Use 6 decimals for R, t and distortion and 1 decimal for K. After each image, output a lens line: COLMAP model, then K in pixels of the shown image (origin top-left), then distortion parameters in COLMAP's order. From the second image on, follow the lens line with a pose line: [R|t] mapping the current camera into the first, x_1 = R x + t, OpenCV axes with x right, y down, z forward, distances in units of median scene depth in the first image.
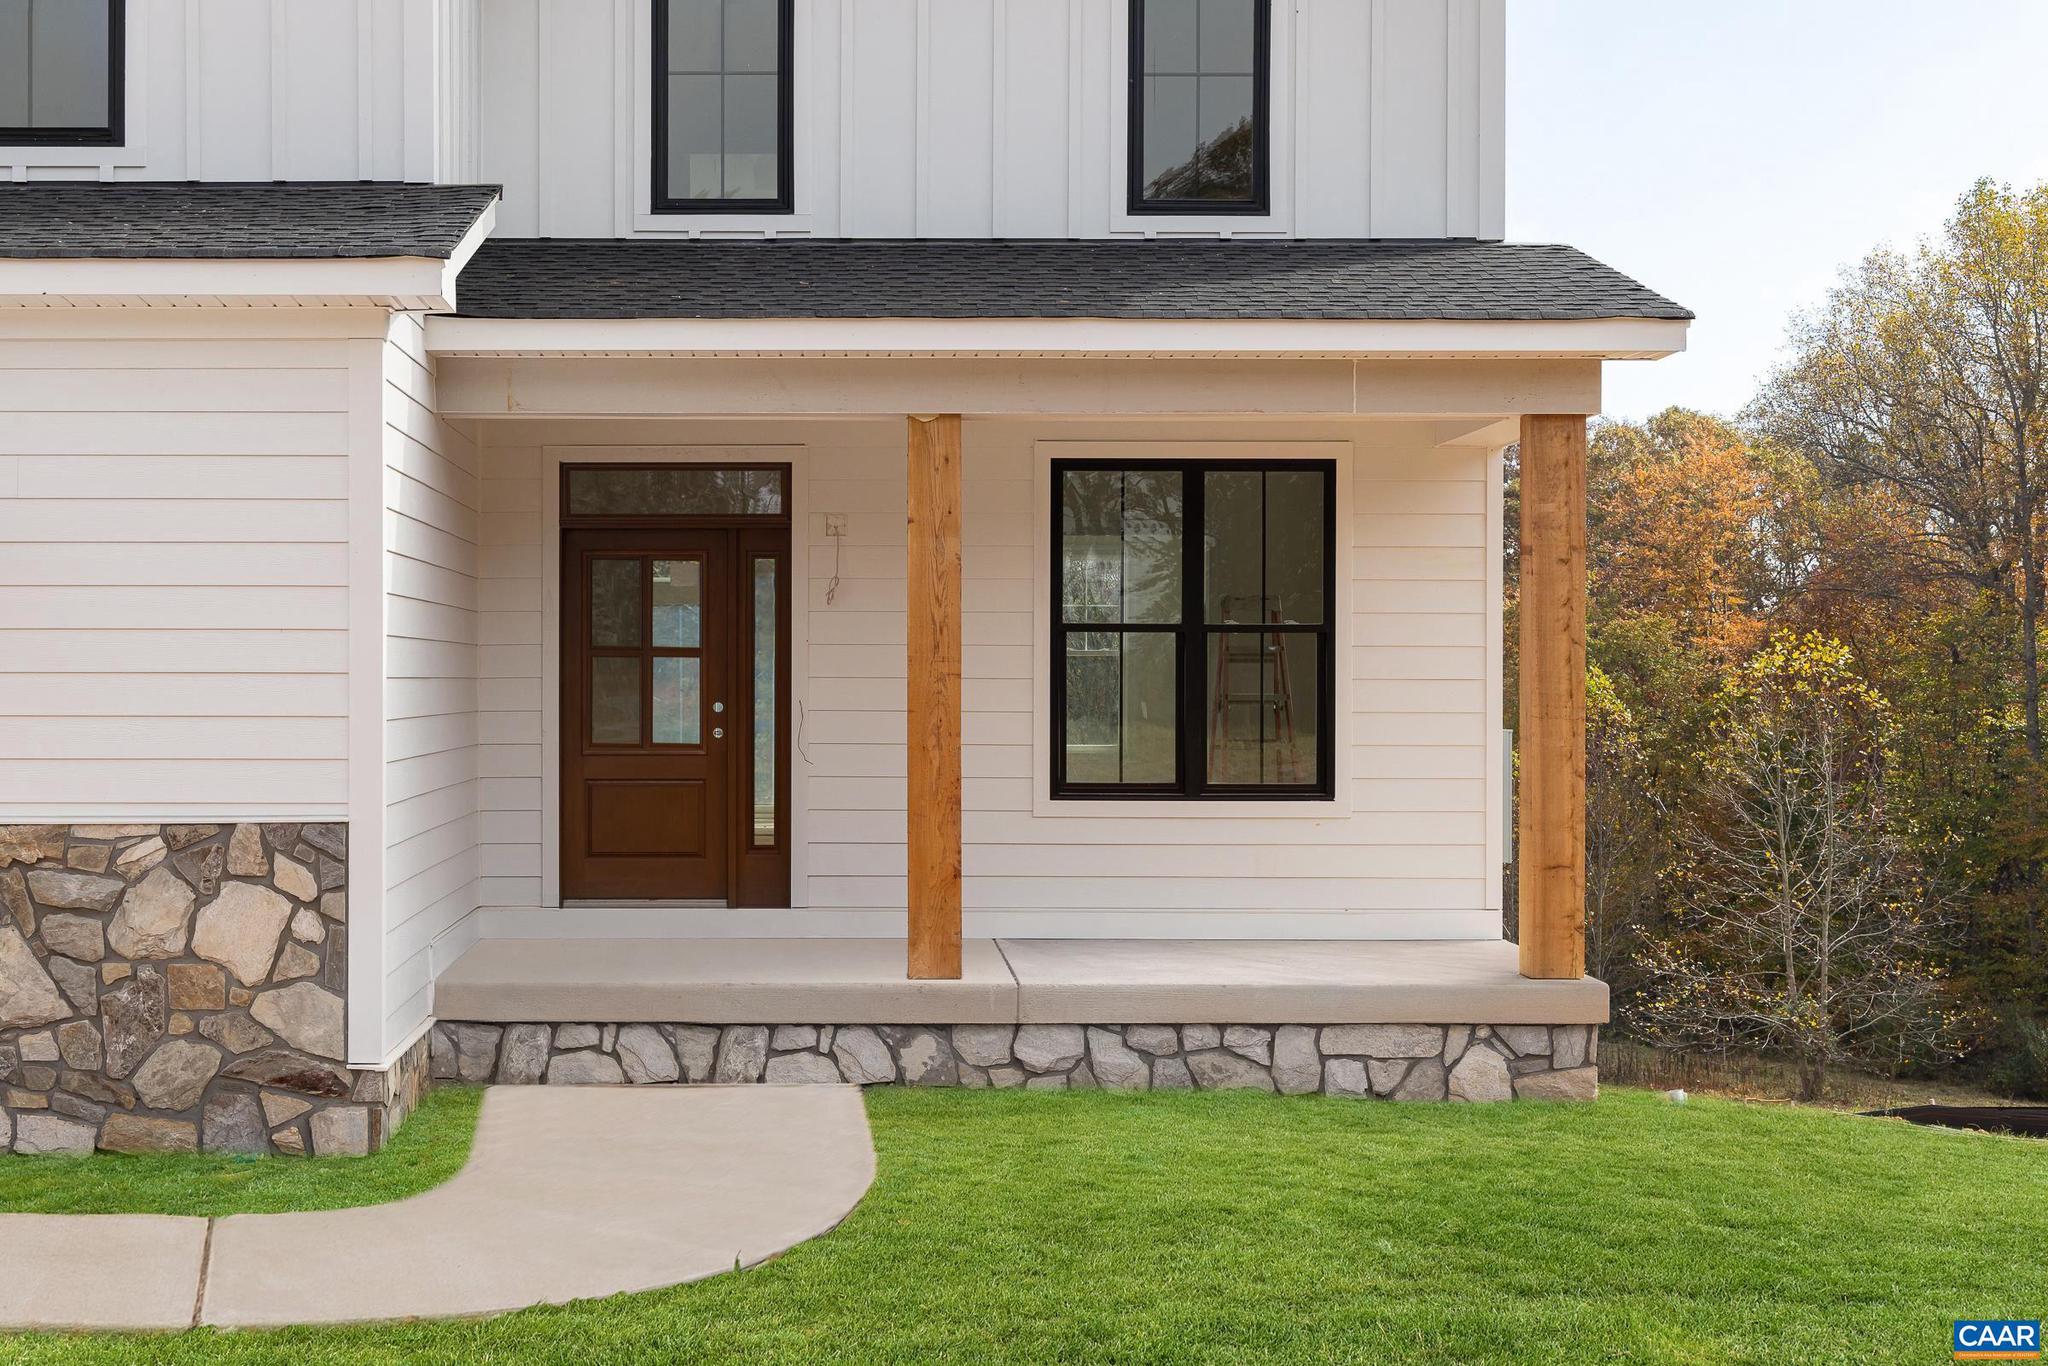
lens RADIAL K [[3073.9, 0, 1024.0], [0, 3073.9, 683.0], [0, 0, 1]] dist [0.051725, -0.082897]
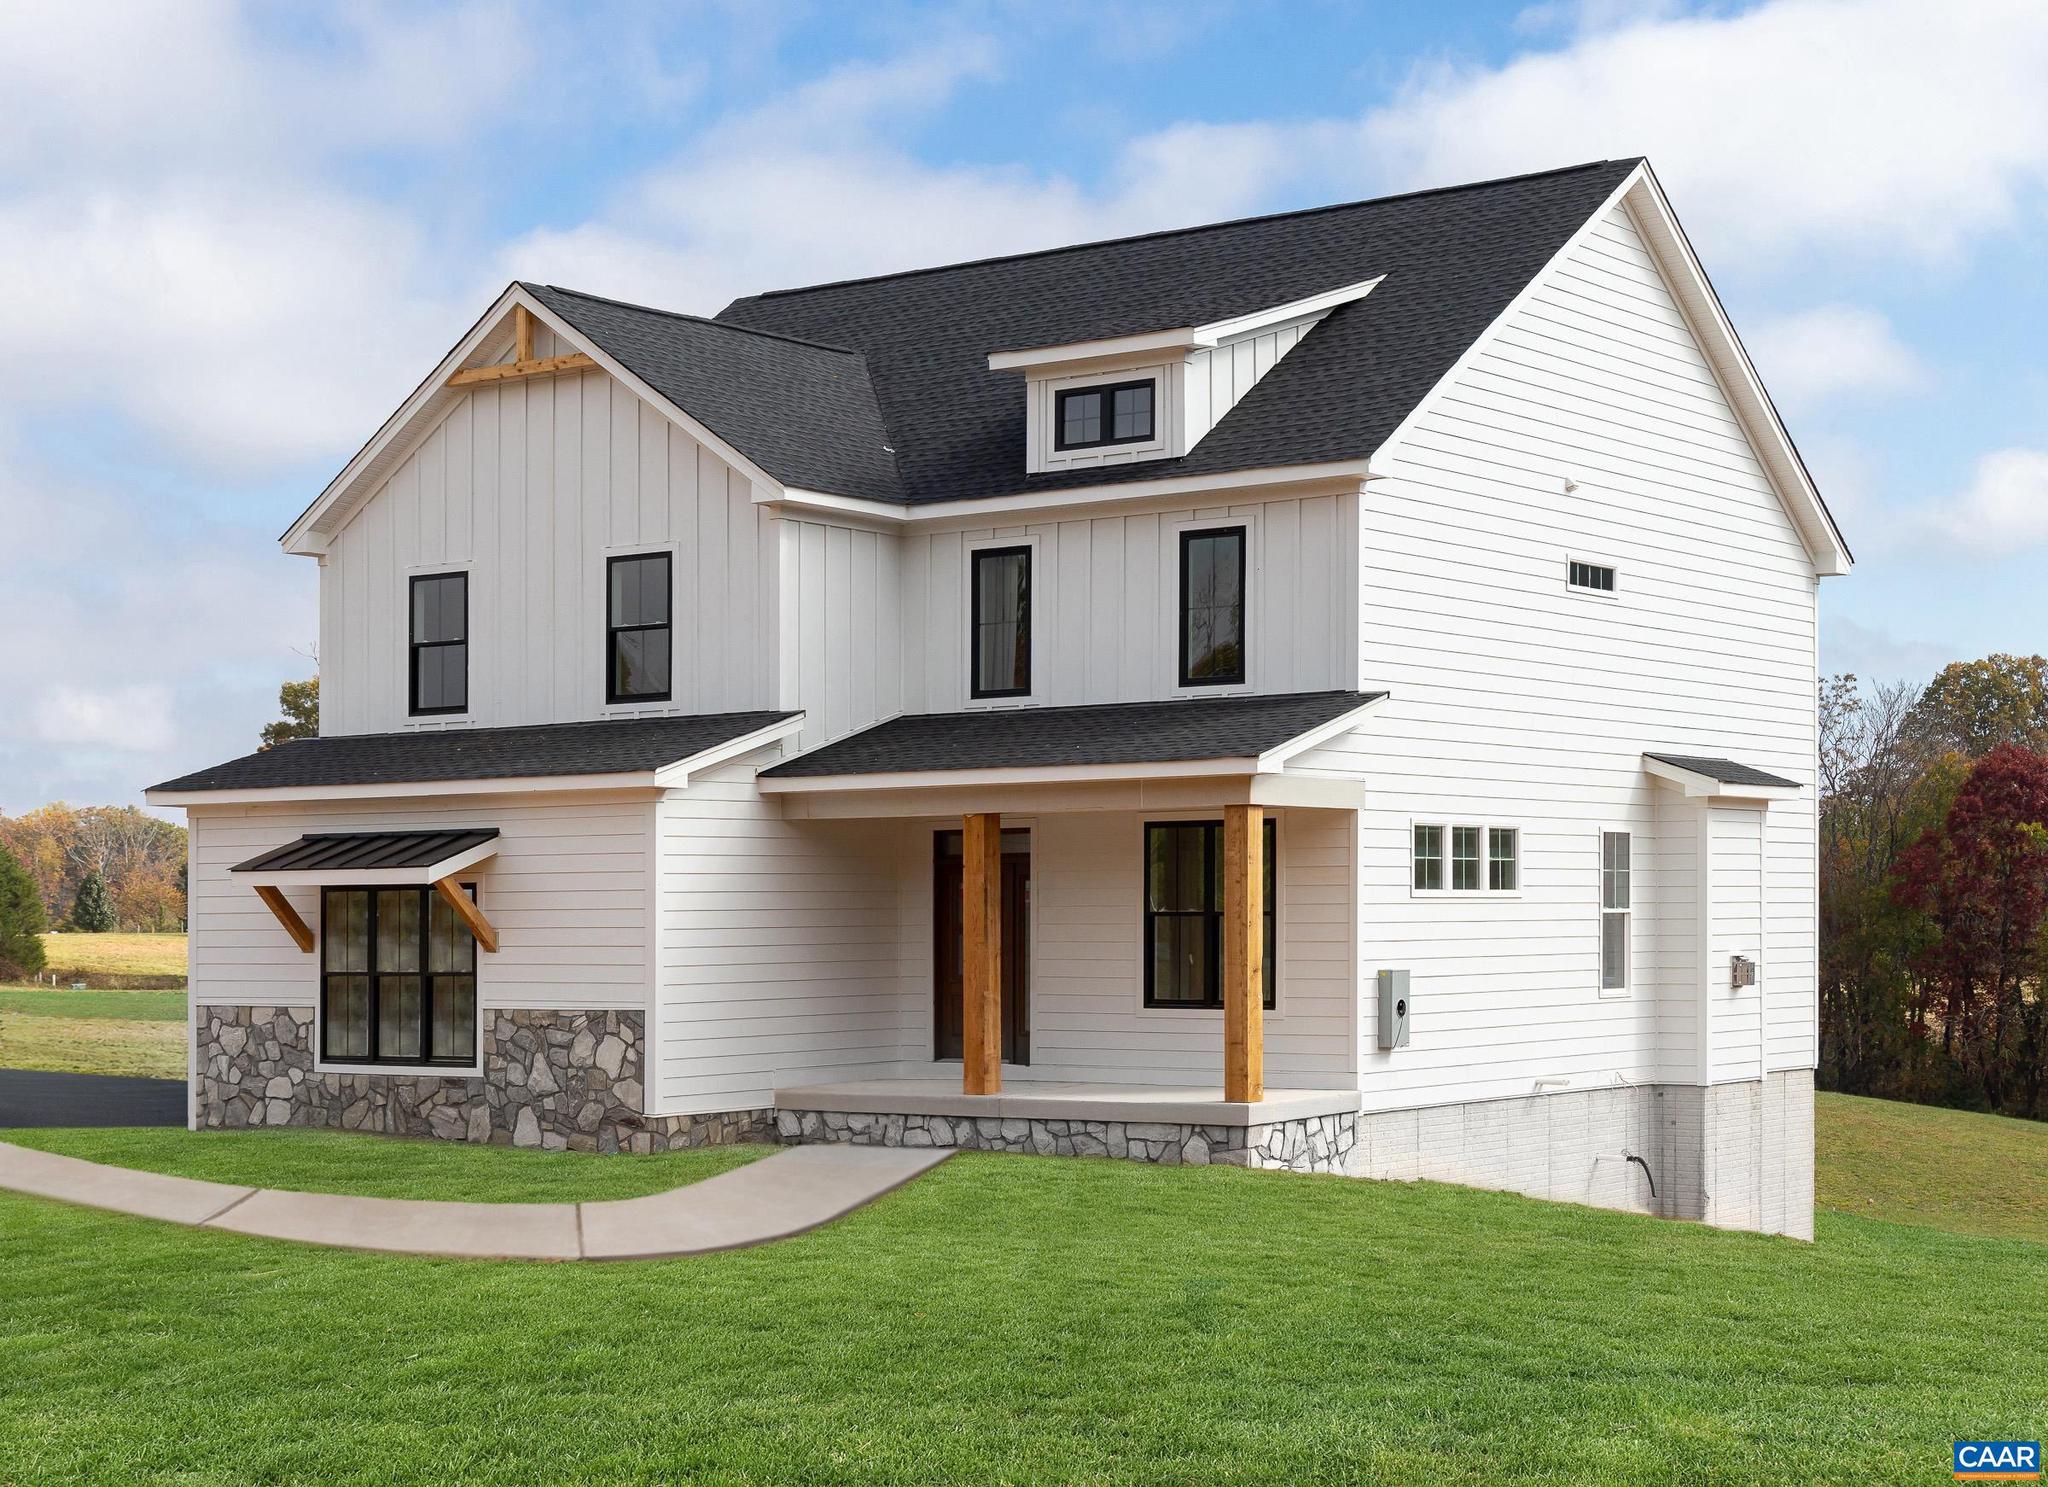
lens RADIAL K [[3297.3, 0, 1024.0], [0, 3297.3, 743.5], [0, 0, 1]] dist [-0.013230, -0.051071]
pose [[0.807166, -0.037519, -0.589131, 1.281824], [0.009683, 0.998685, -0.050335, -0.024088], [0.590245, 0.034924, 0.806468, -0.728191]]
